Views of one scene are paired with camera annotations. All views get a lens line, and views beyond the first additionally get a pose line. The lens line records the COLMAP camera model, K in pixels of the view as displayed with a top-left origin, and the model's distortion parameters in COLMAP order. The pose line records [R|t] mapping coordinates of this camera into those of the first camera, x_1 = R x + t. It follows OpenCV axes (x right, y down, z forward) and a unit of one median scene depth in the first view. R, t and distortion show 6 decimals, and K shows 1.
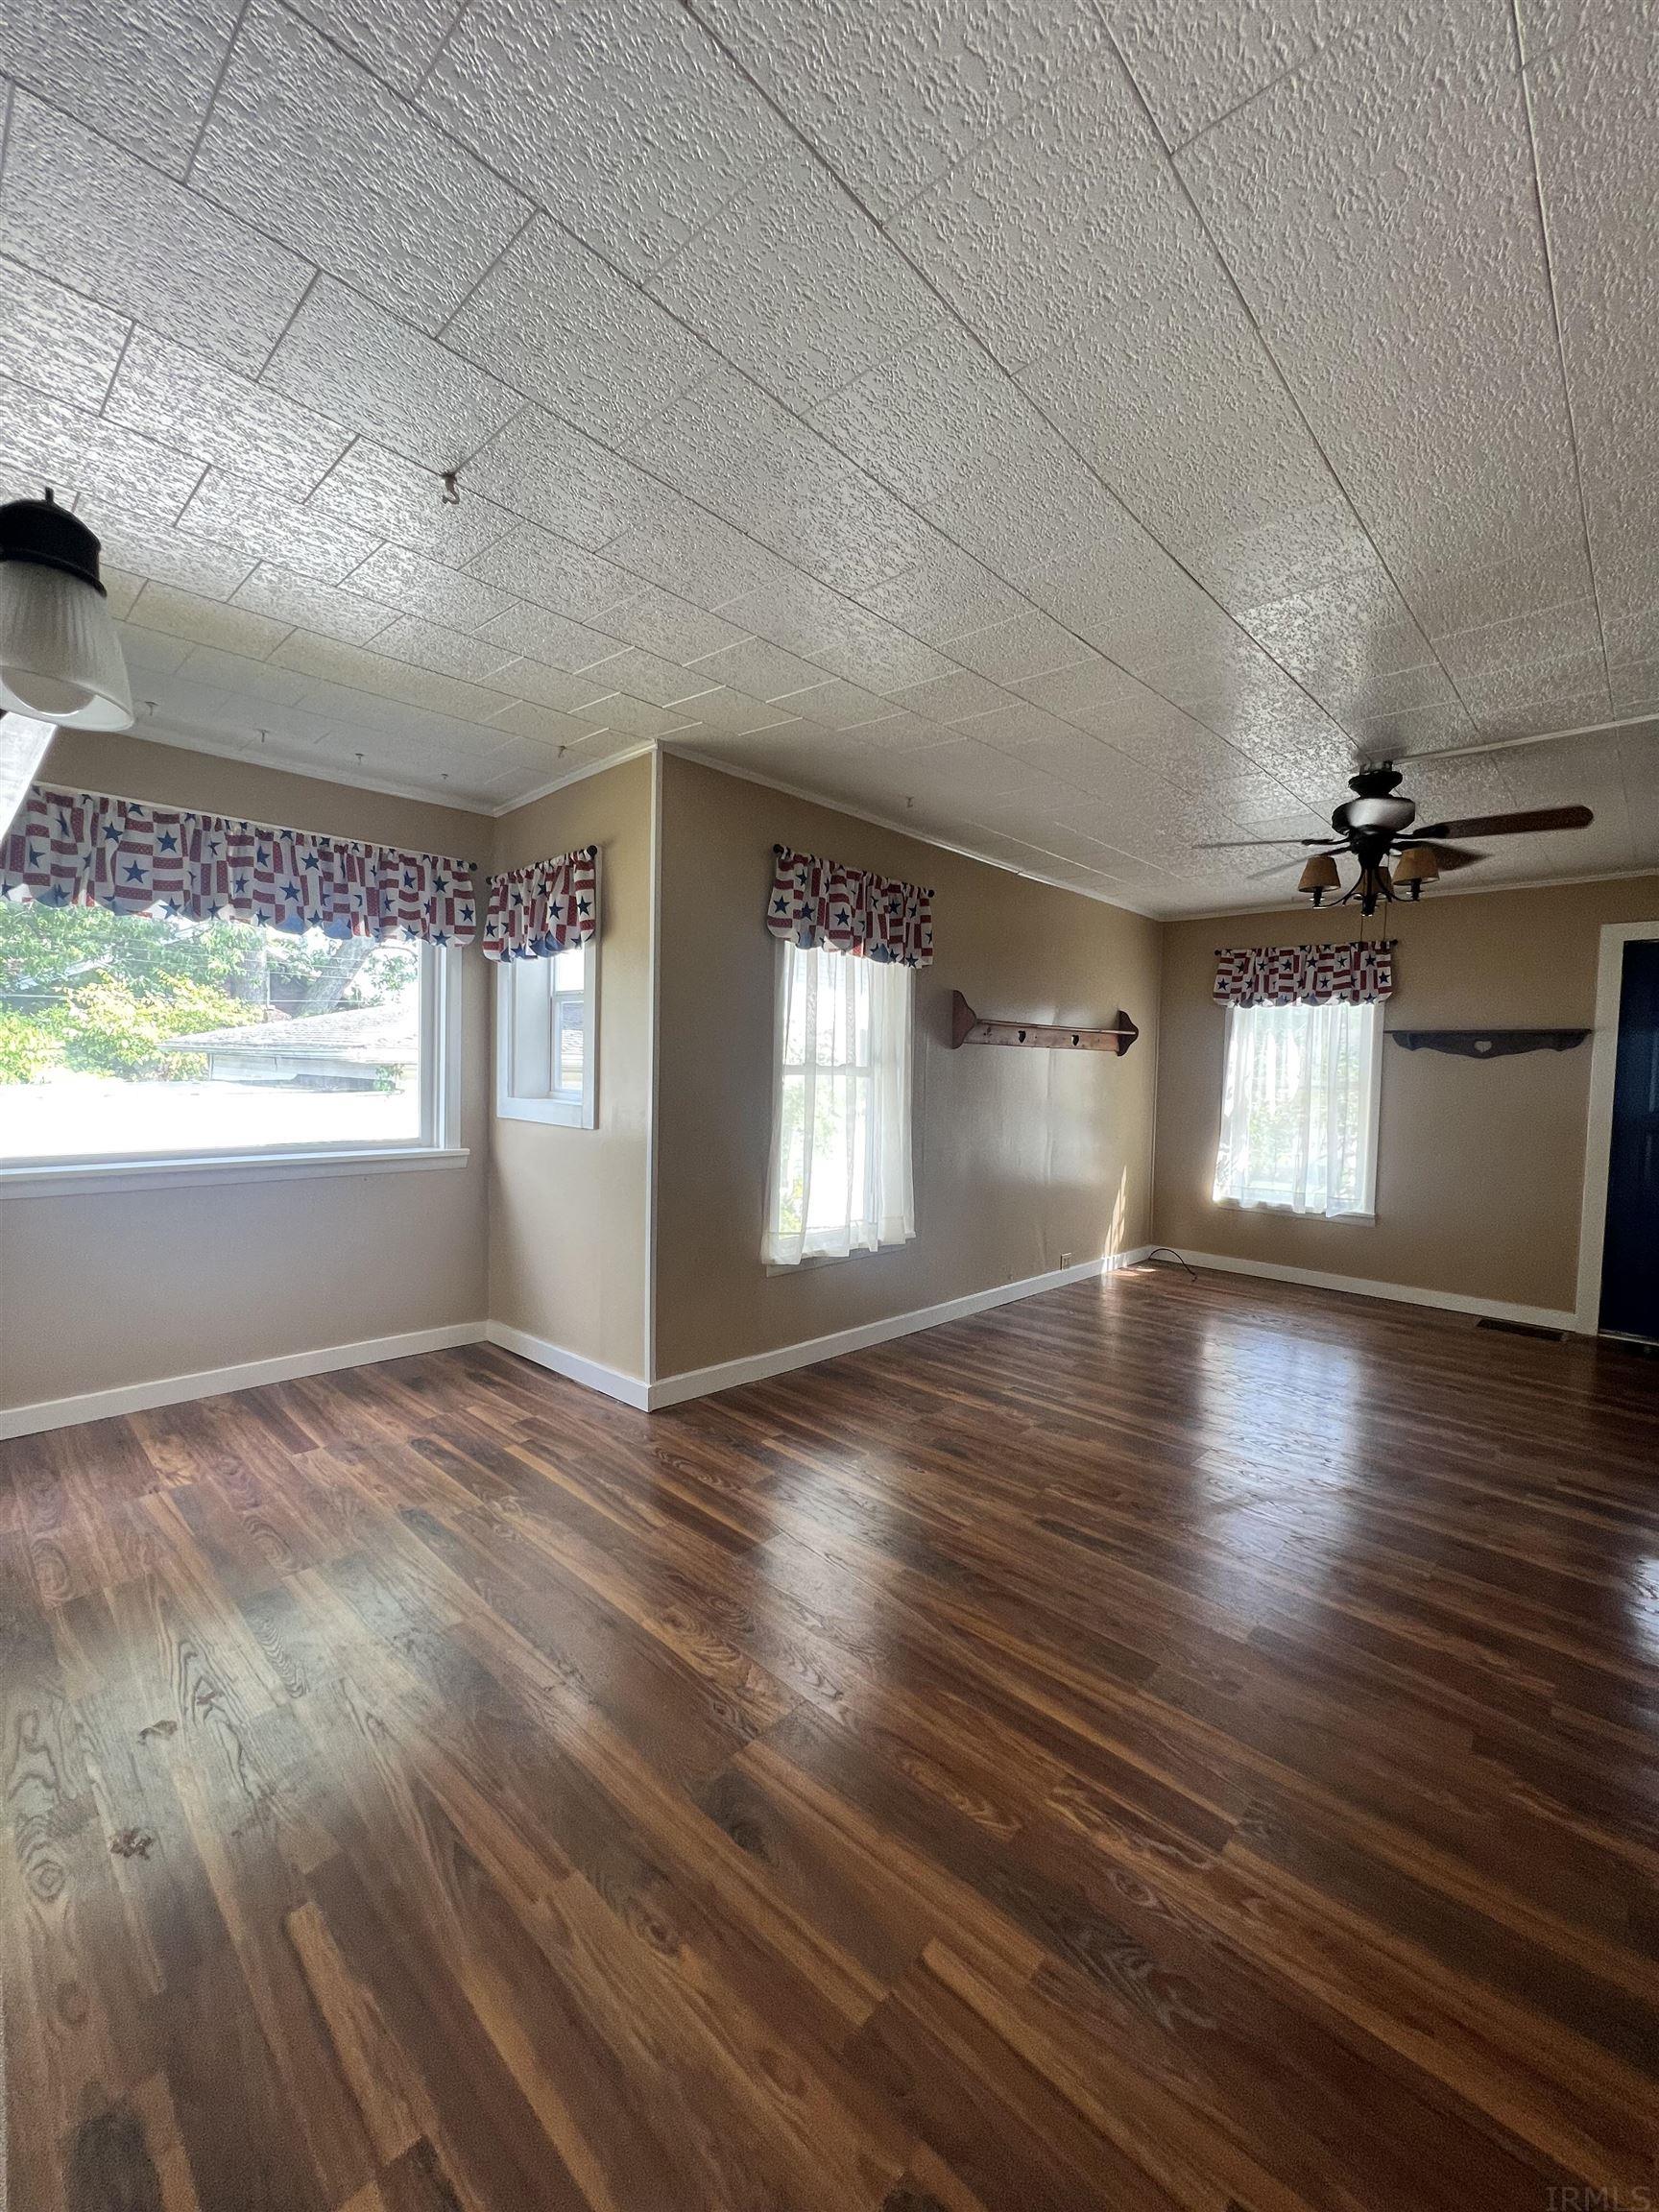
lens RADIAL K [[882.6, 0, 836.8], [0, 882.6, 1097.4], [0, 0, 1]] dist [-0.001352, 0.000292]
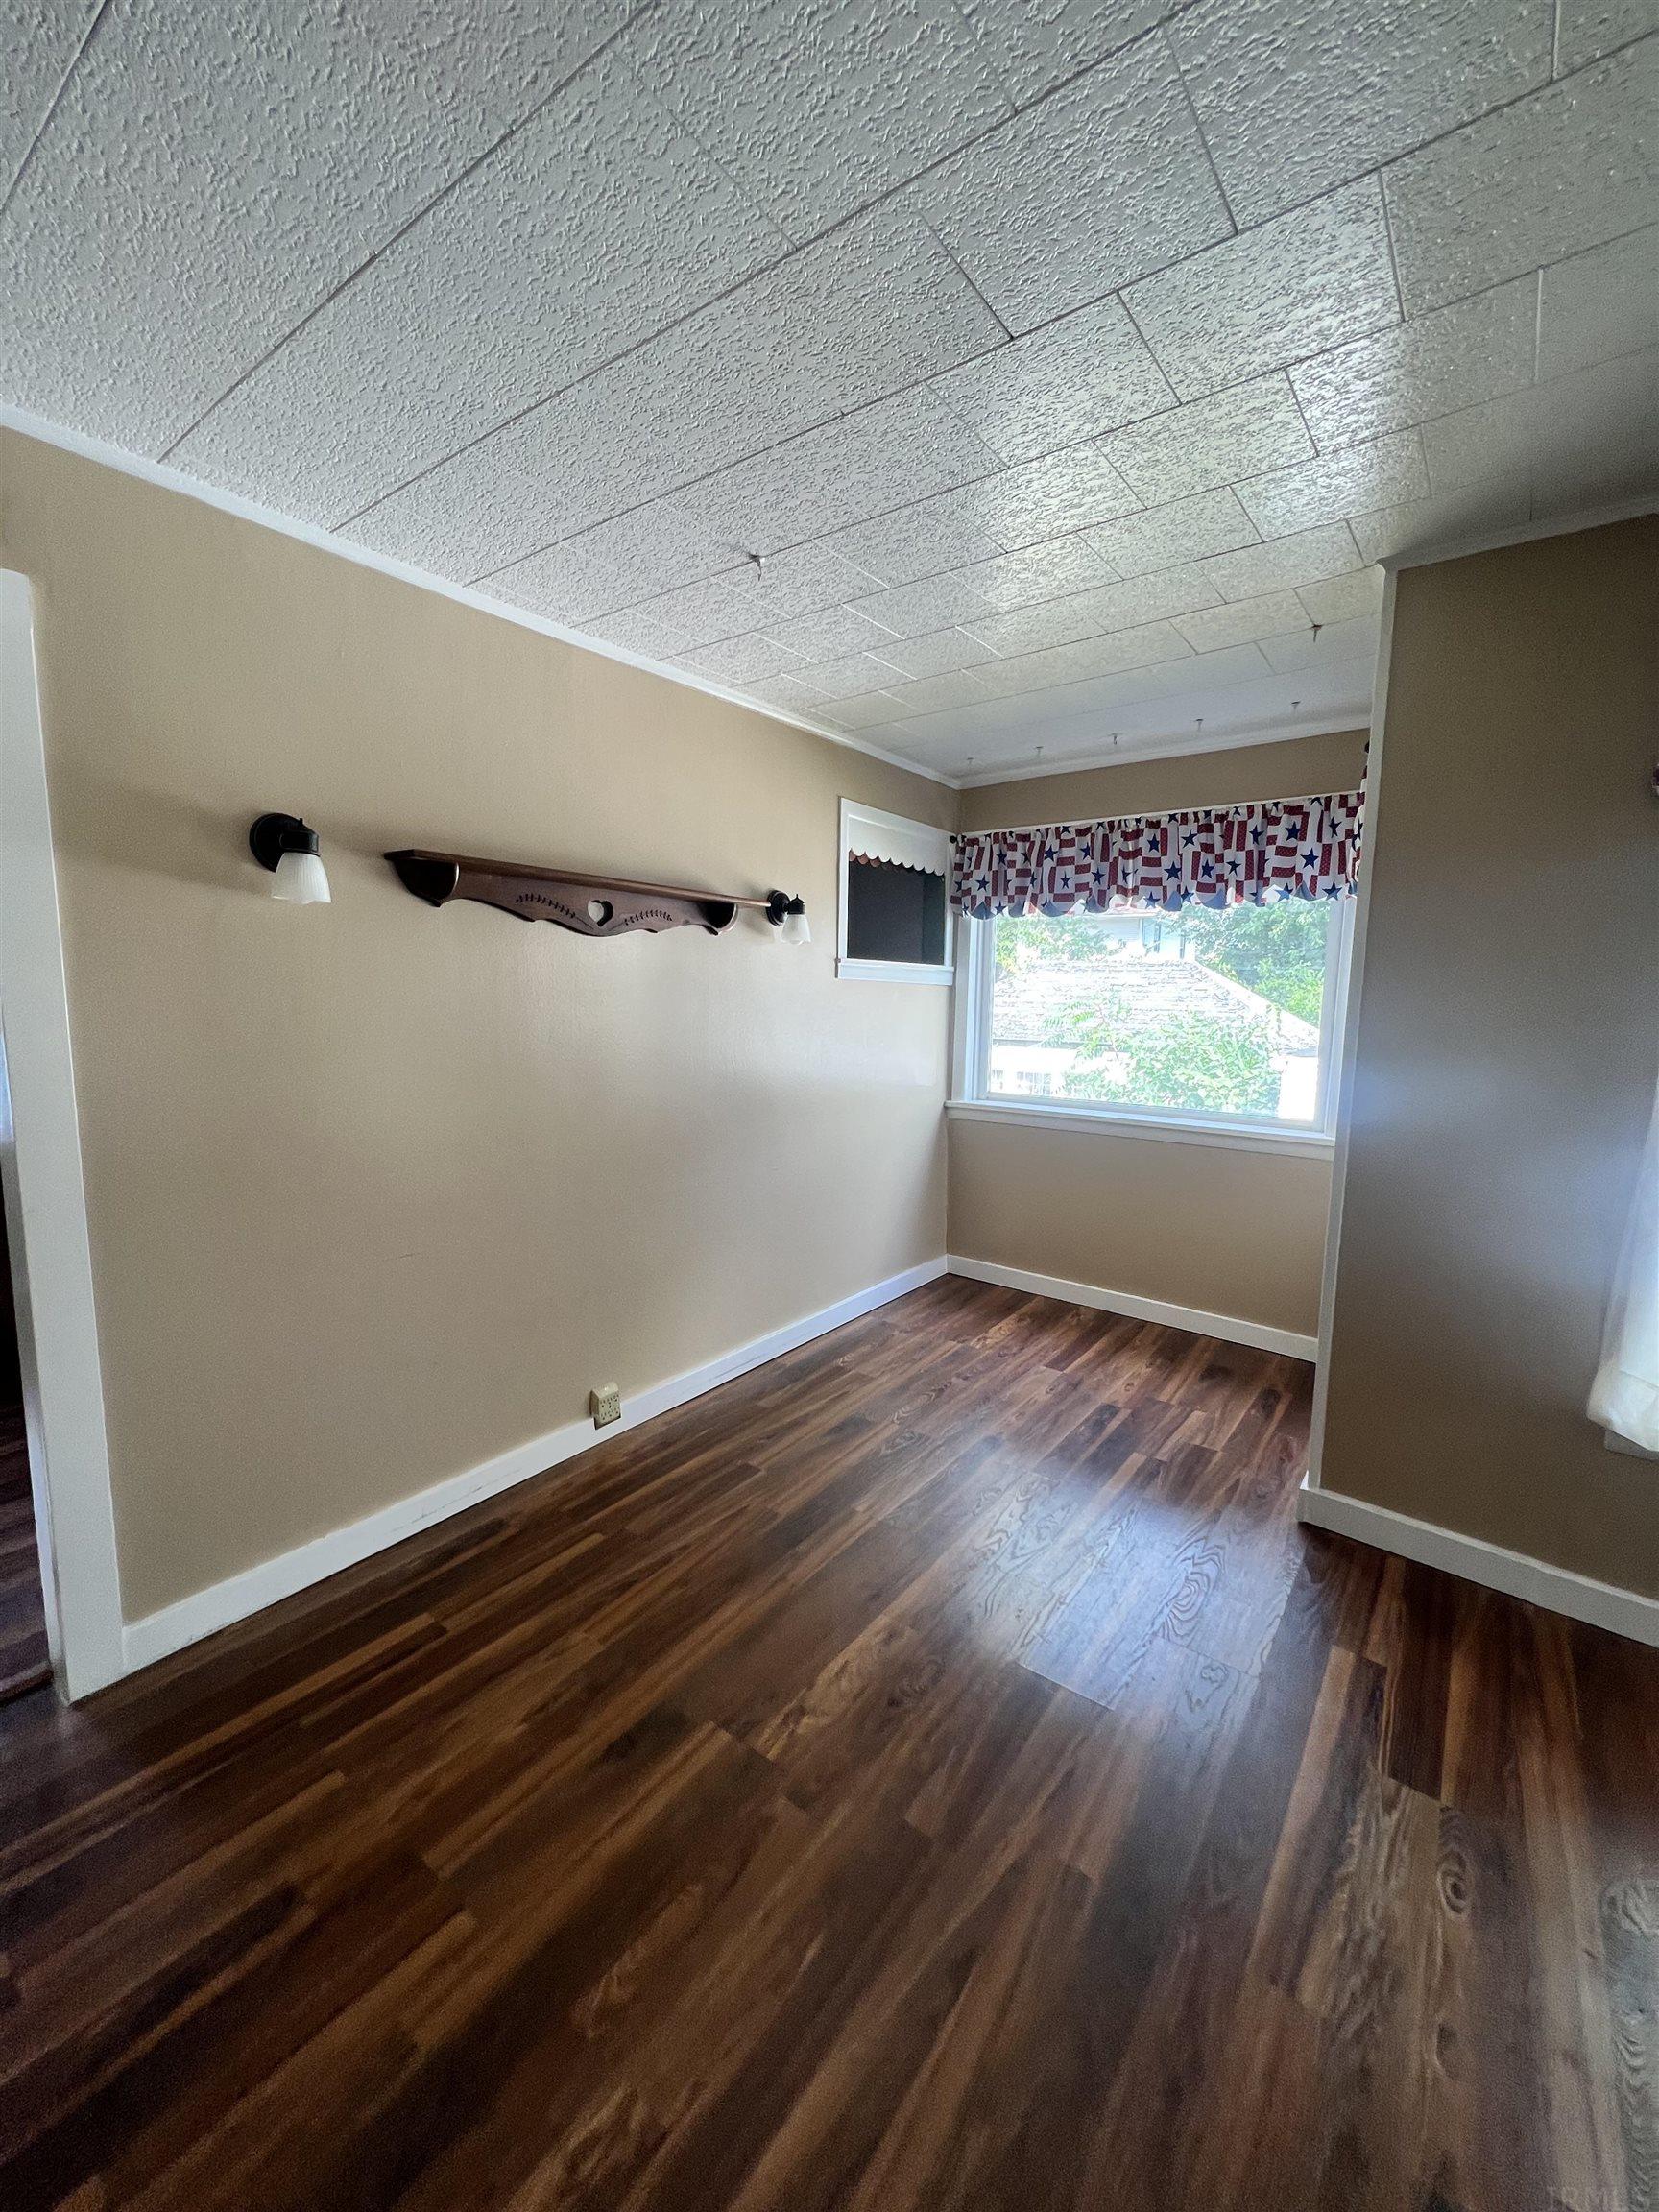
lens RADIAL K [[882.6, 0, 832.3], [0, 882.6, 1095.1], [0, 0, 1]] dist [-0.001352, 0.000292]
pose [[0.104288, 0.090204, -0.990448, 0.428126], [-0.052749, 0.994978, 0.085063, -0.035203], [0.993147, 0.043375, 0.108522, 0.505968]]
